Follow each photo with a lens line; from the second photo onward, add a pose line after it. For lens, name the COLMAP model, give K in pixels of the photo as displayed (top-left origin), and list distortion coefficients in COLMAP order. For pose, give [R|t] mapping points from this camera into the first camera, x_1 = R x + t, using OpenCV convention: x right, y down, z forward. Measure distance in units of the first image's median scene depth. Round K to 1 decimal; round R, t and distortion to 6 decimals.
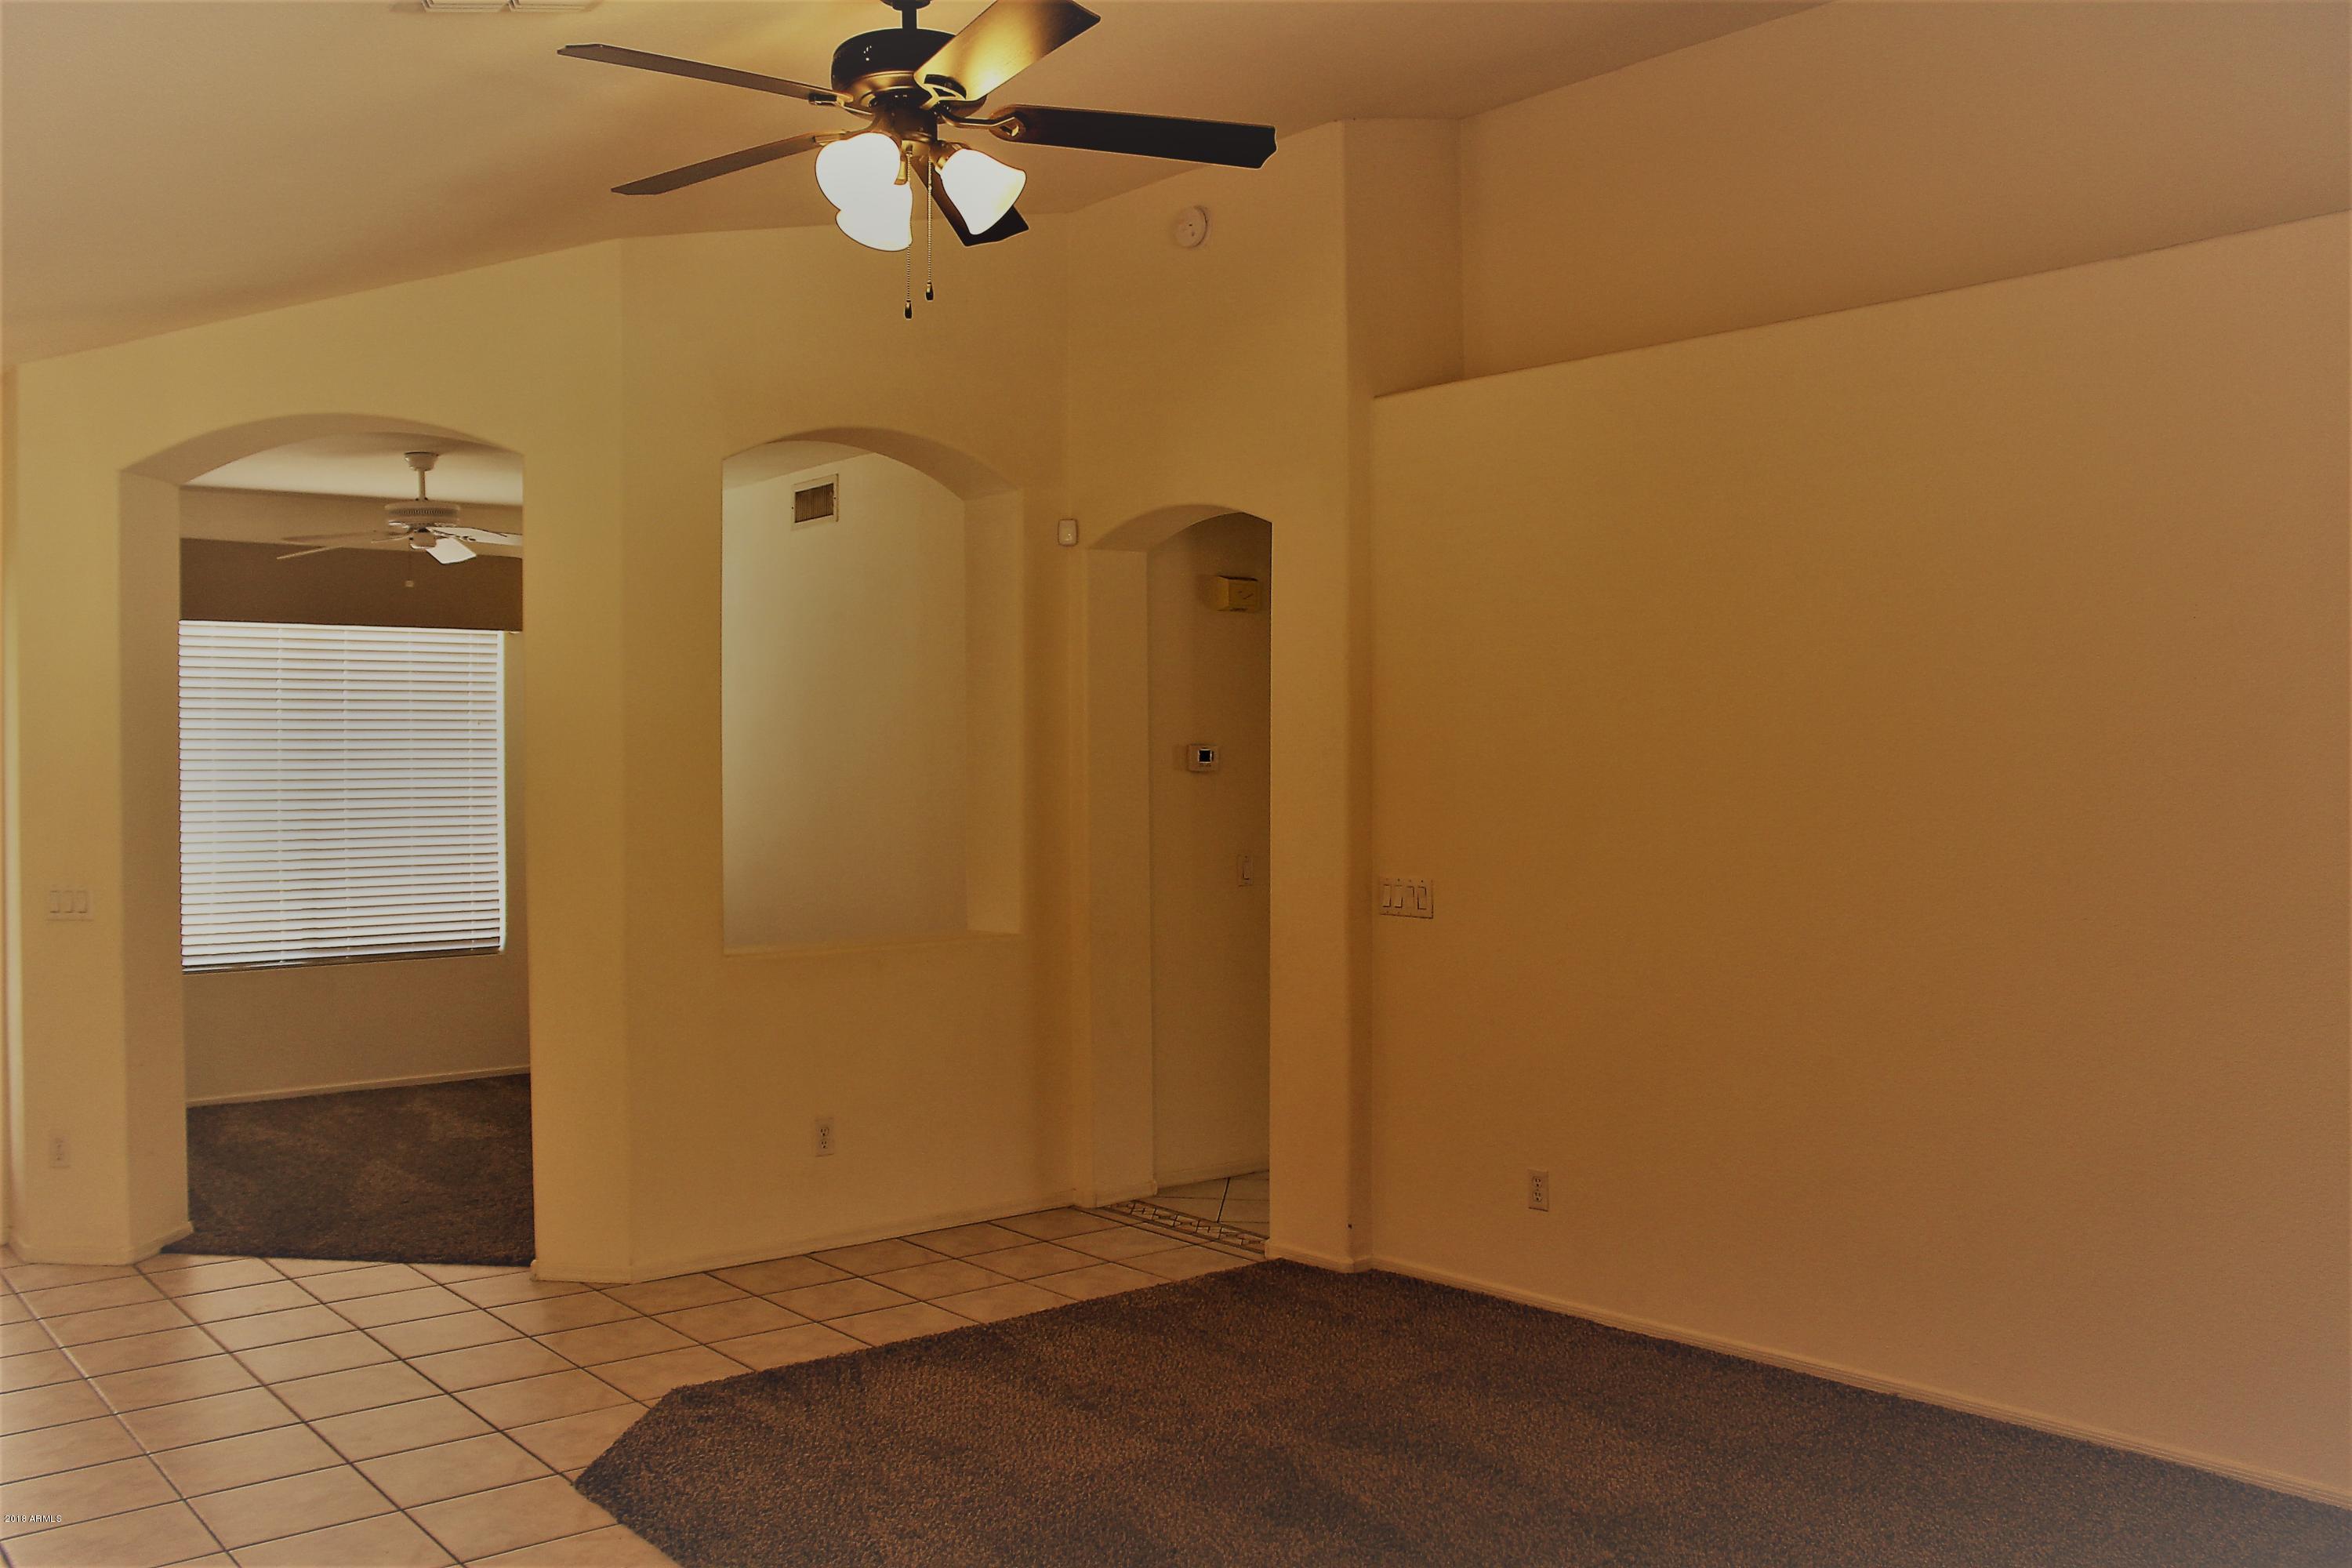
lens RADIAL K [[1967.7, 0, 1189.5], [0, 1967.7, 778.0], [0, 0, 1]] dist [-0.150526, 0.105081]
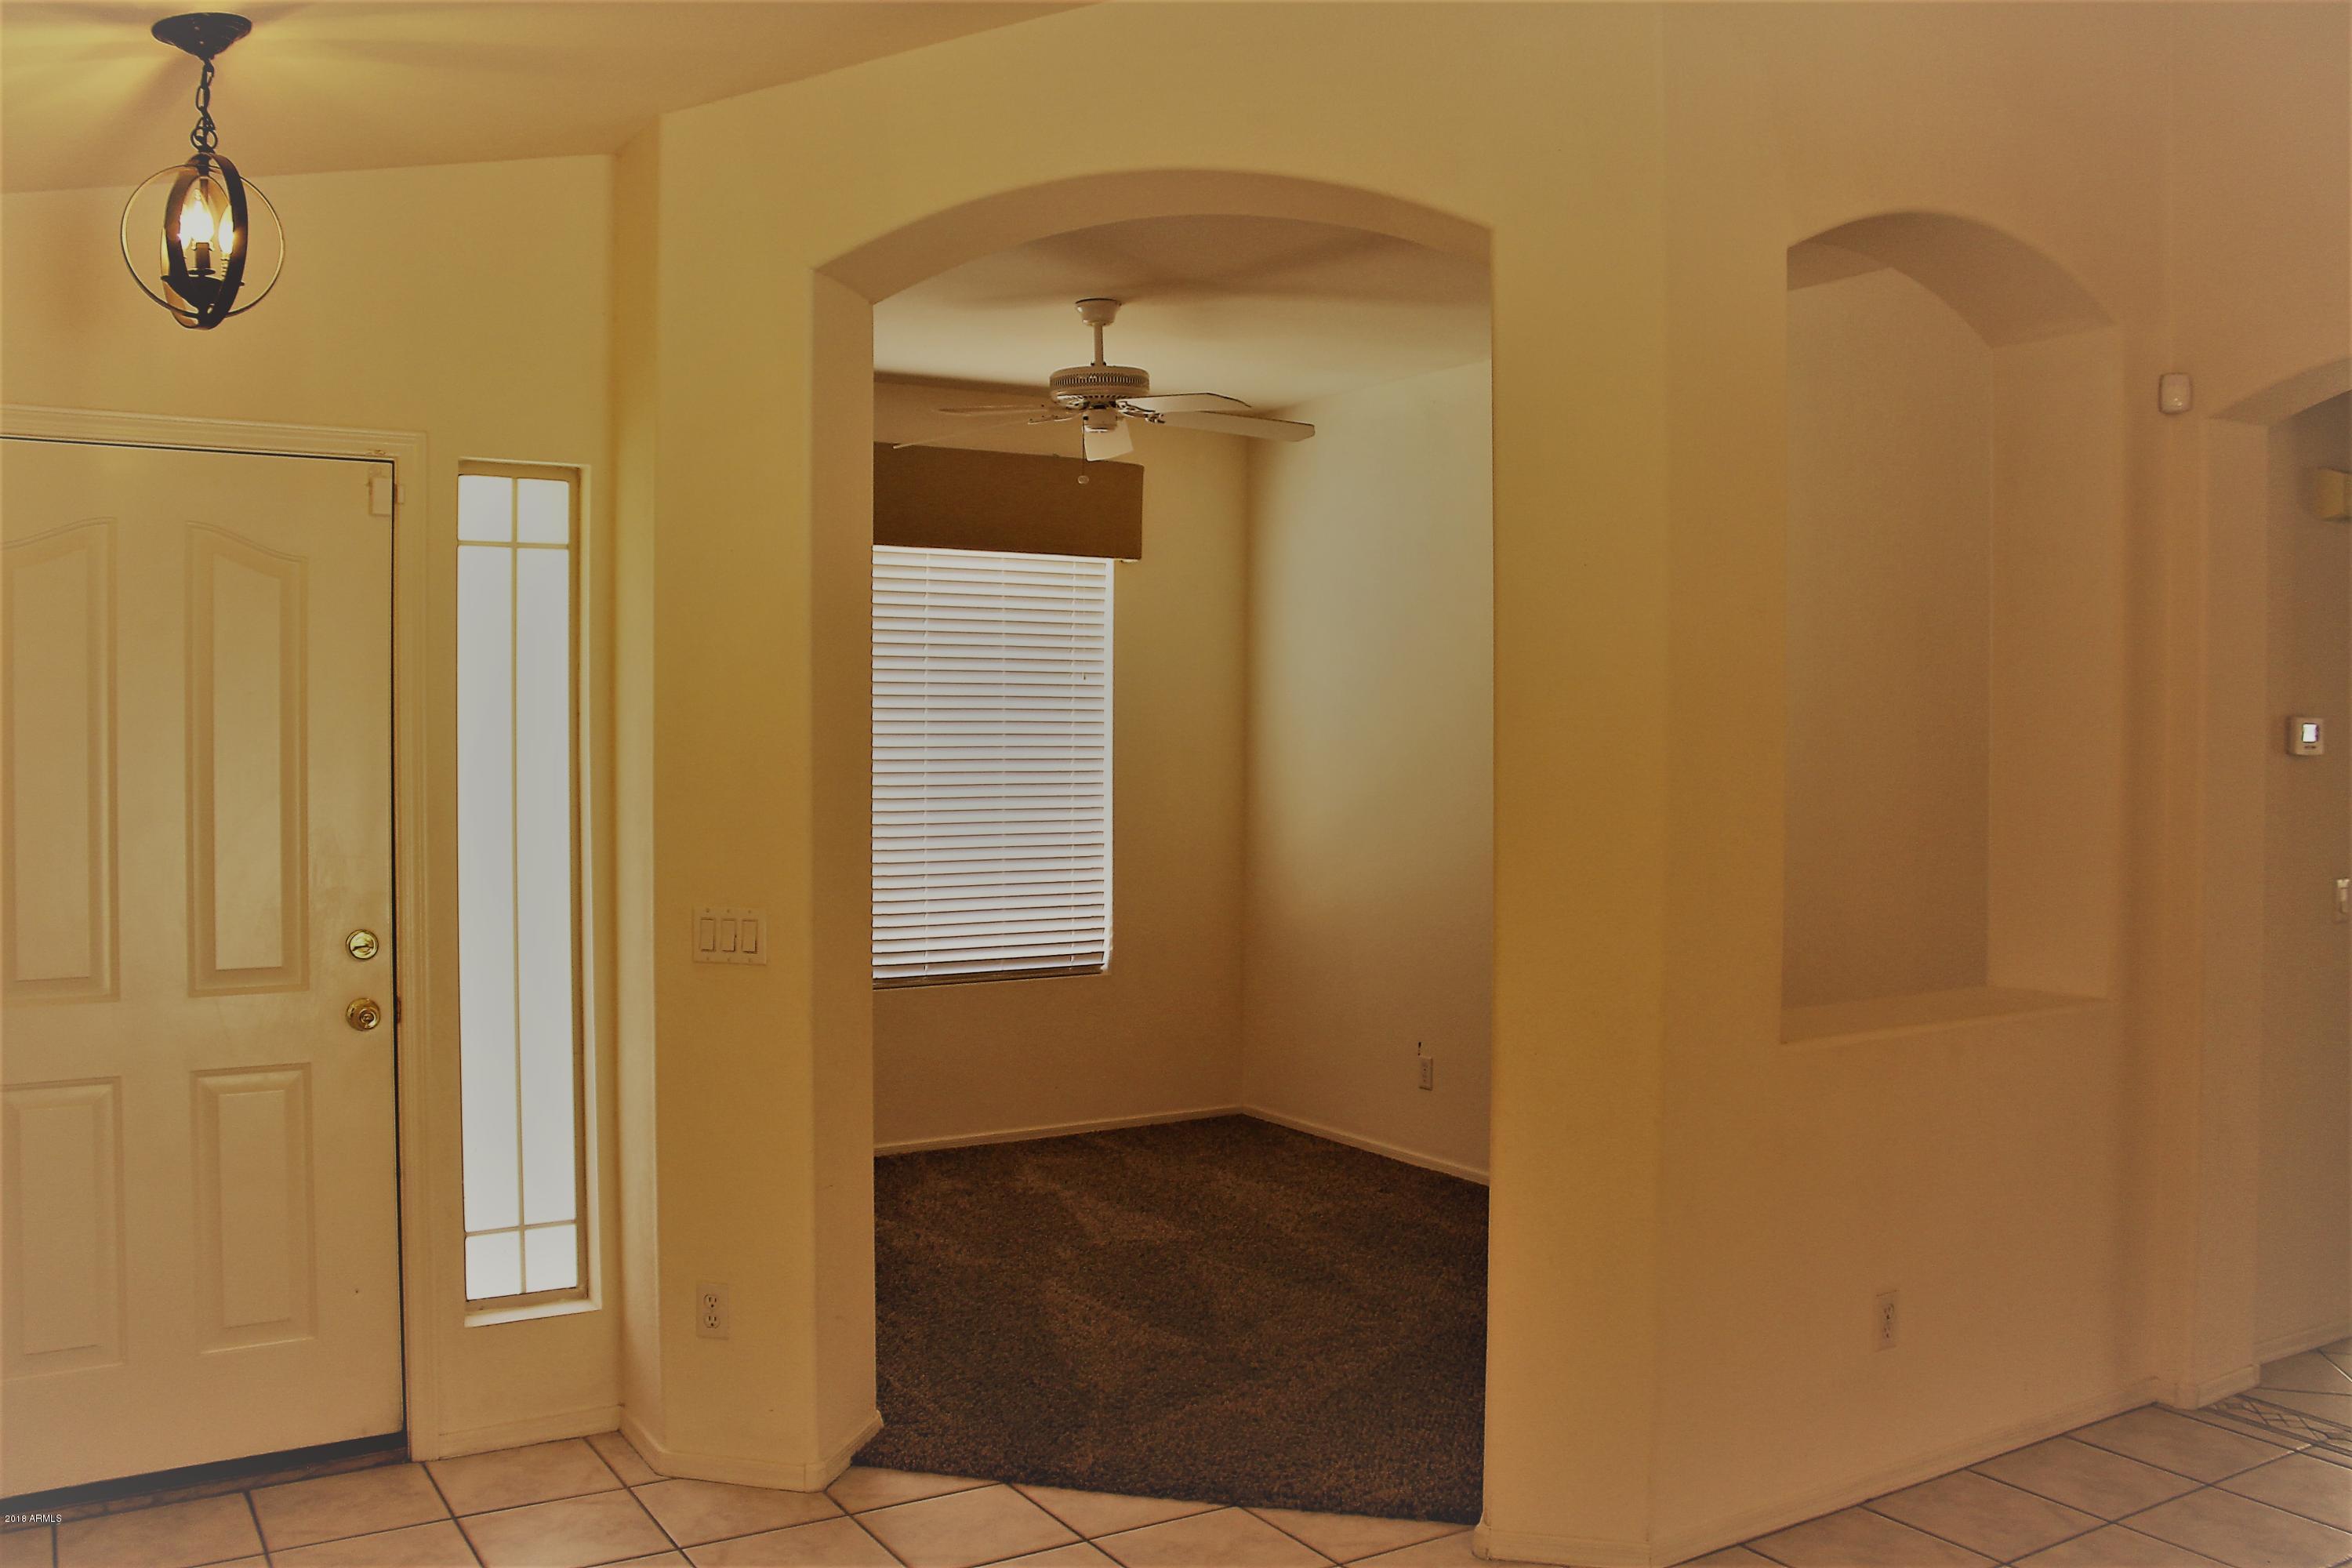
lens RADIAL K [[1967.7, 0, 1181.3], [0, 1967.7, 782.4], [0, 0, 1]] dist [-0.150526, 0.105081]
pose [[0.988712, 0.015565, -0.149015, -0.255303], [-0.013160, 0.999767, 0.017116, -0.000107], [0.149247, -0.014962, 0.988687, 0.271205]]
